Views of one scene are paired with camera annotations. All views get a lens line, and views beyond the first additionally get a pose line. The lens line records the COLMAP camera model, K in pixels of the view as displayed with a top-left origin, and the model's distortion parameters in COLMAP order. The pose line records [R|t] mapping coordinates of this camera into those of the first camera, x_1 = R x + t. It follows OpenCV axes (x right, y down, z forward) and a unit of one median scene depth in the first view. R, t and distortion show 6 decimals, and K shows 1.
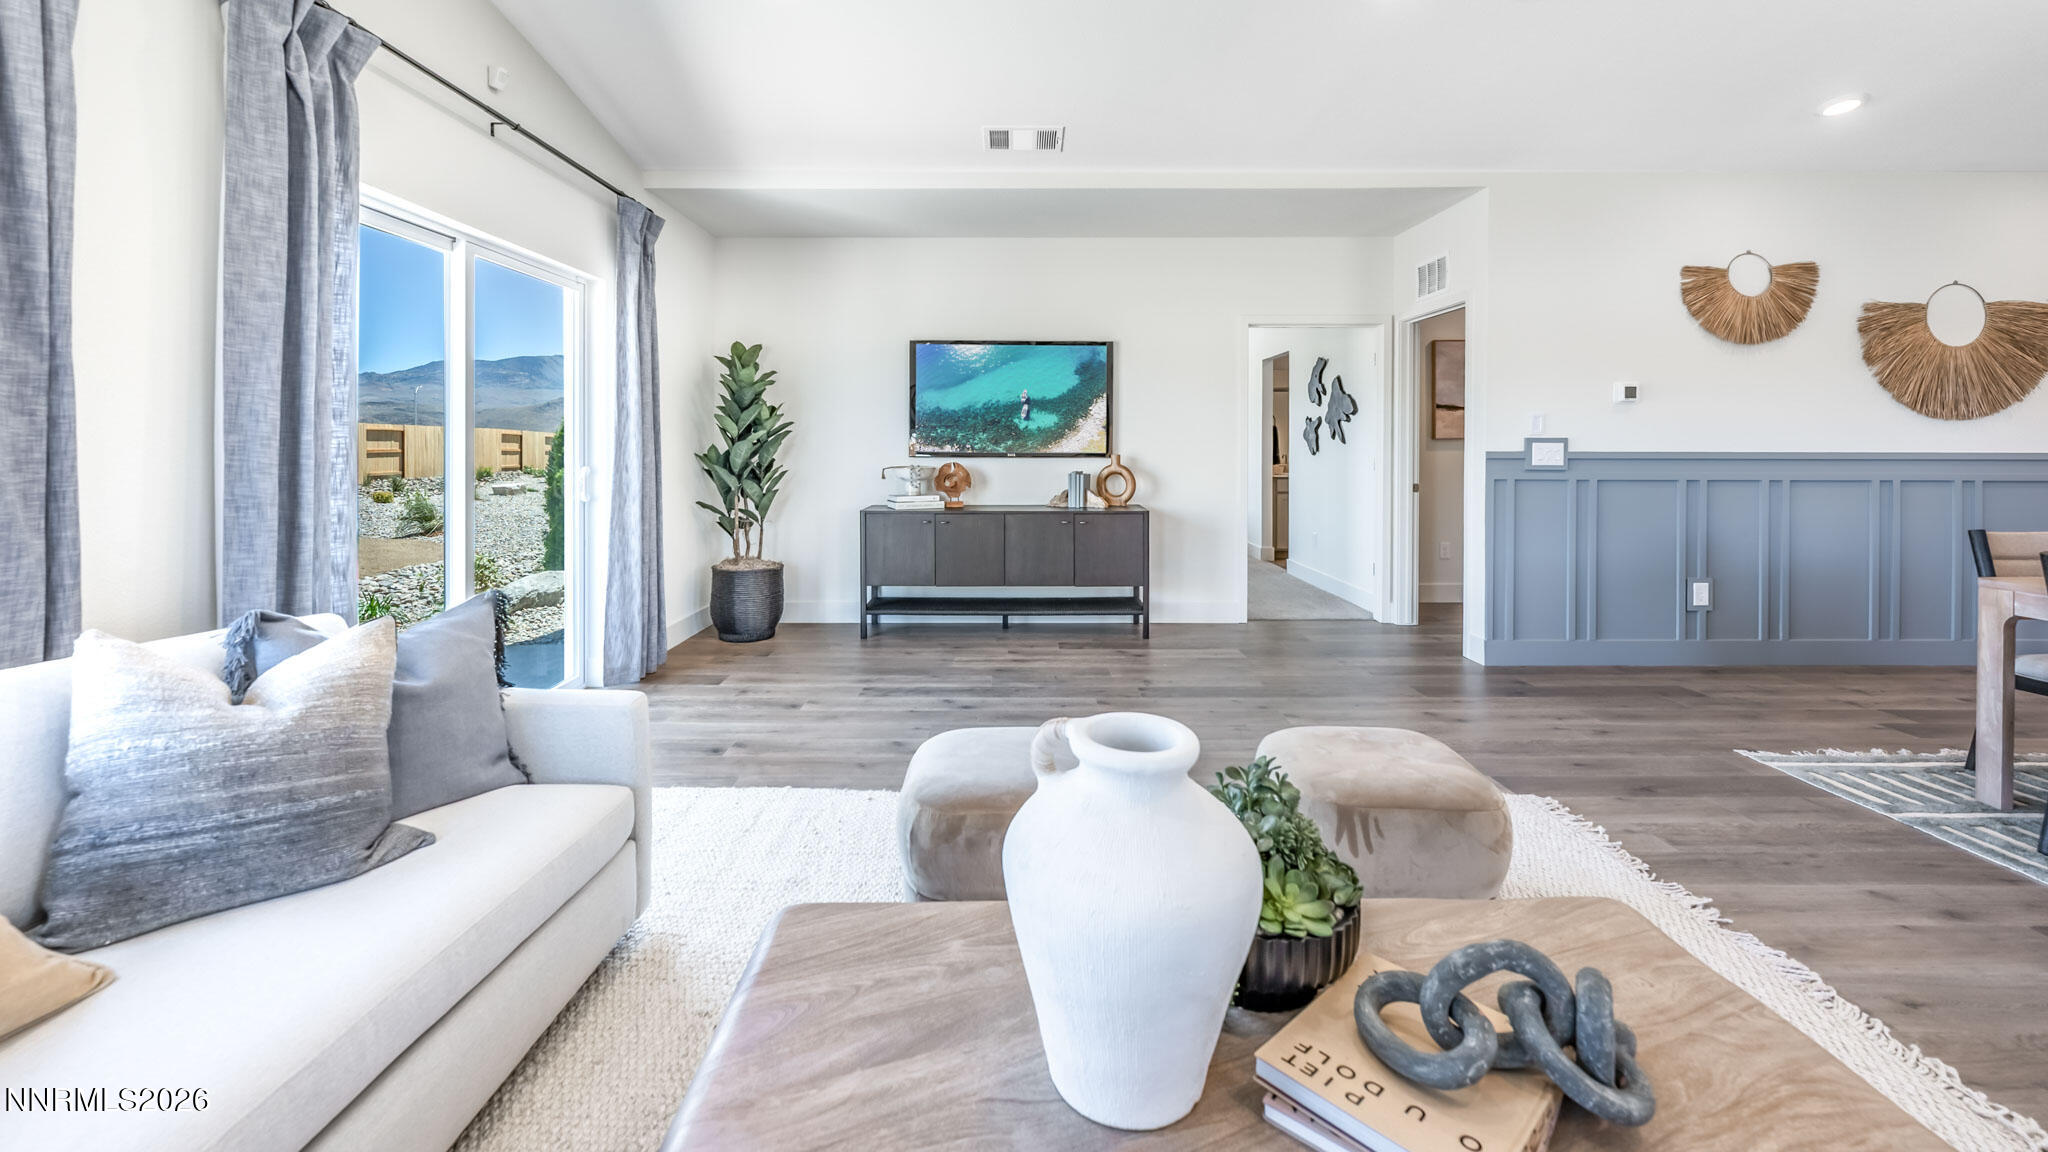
lens RADIAL K [[836.0, 0, 1020.6], [0, 836.0, 464.9], [0, 0, 1]] dist [-0.000137, 0.000963]
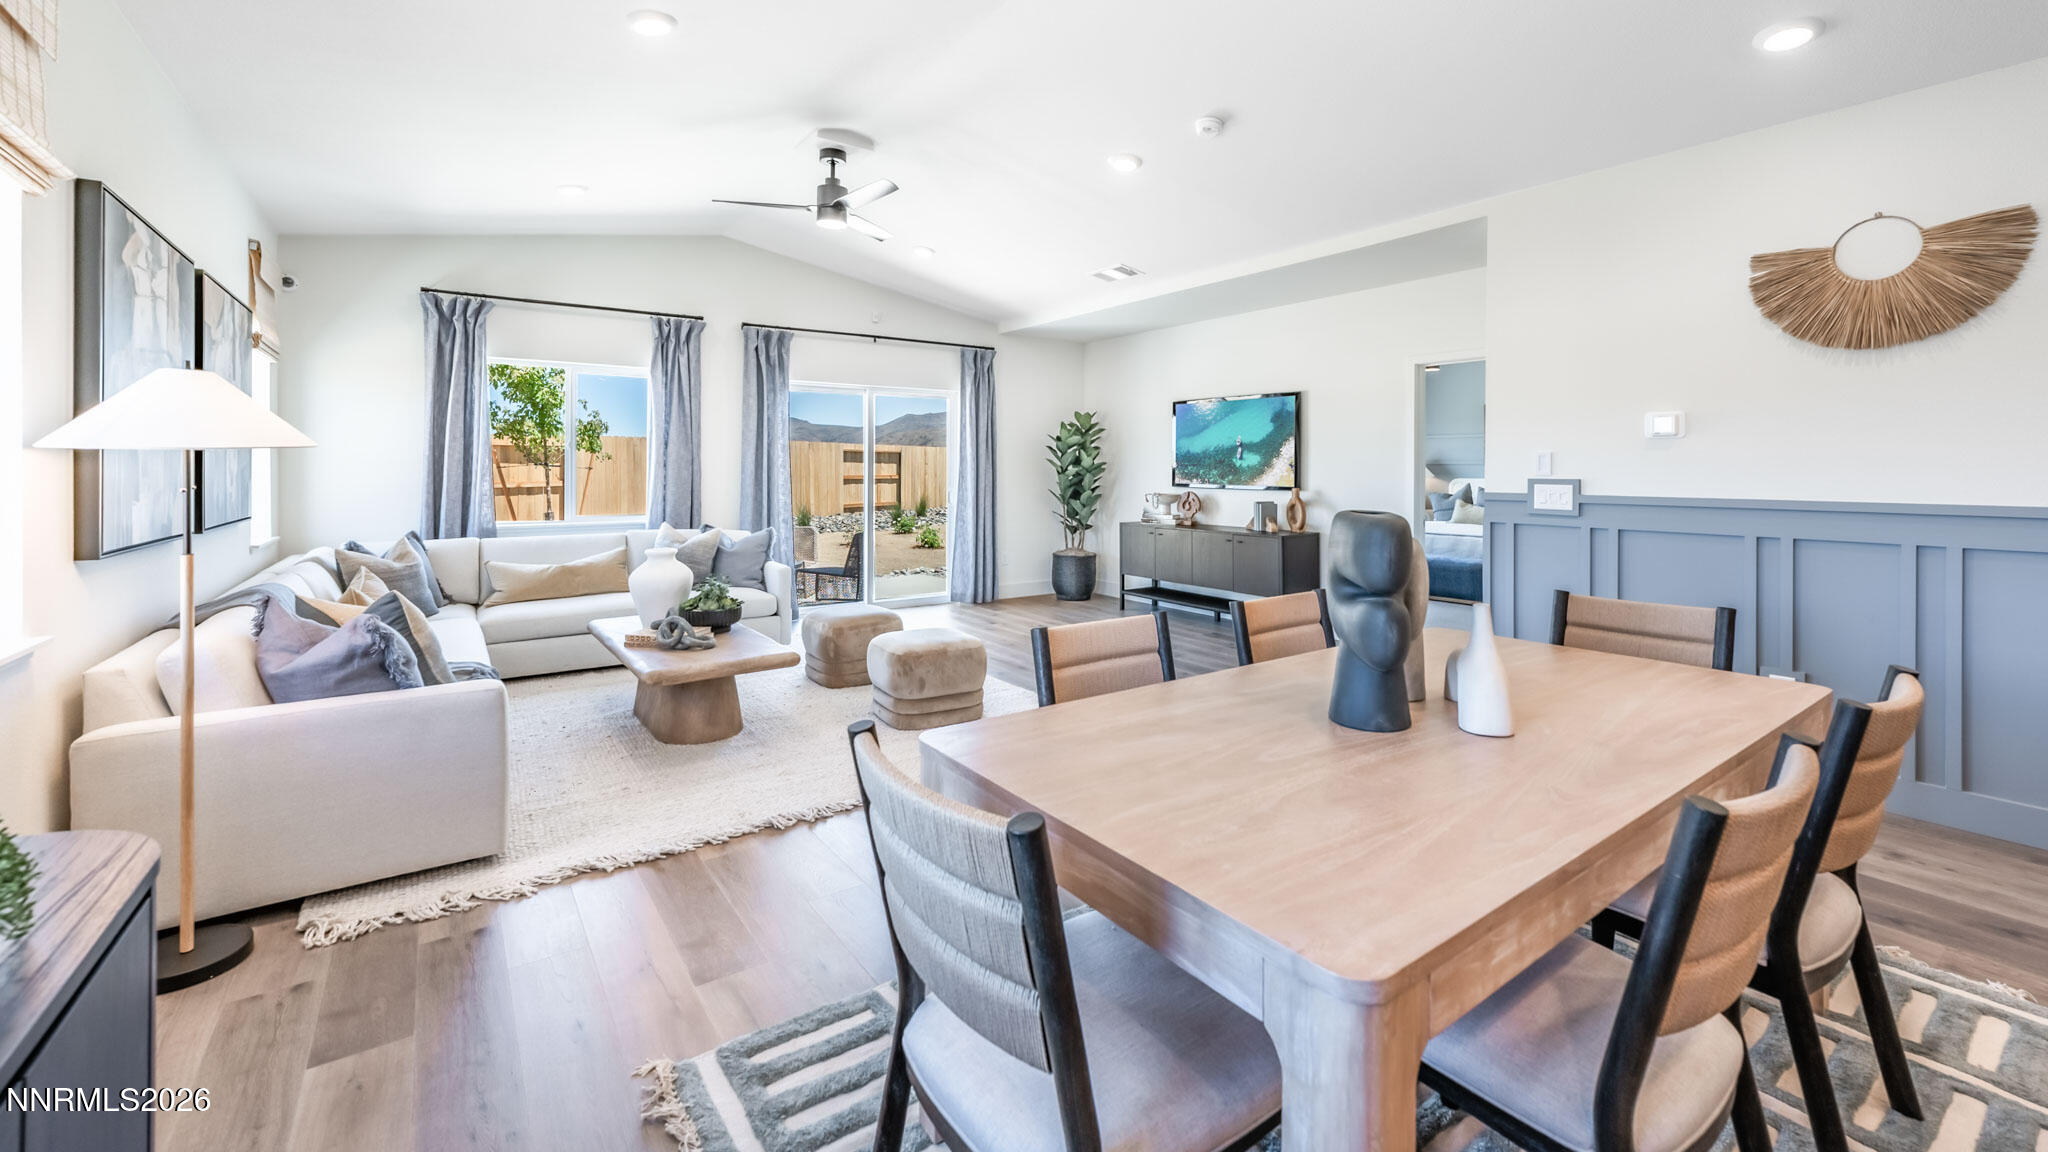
lens RADIAL K [[836.0, 0, 1020.6], [0, 836.0, 464.9], [0, 0, 1]] dist [-0.000137, 0.000963]
pose [[0.562301, -0.002491, -0.826929, 1.041557], [-0.024093, 0.999522, -0.019394, -0.016295], [0.826582, 0.030828, 0.561972, 0.023401]]
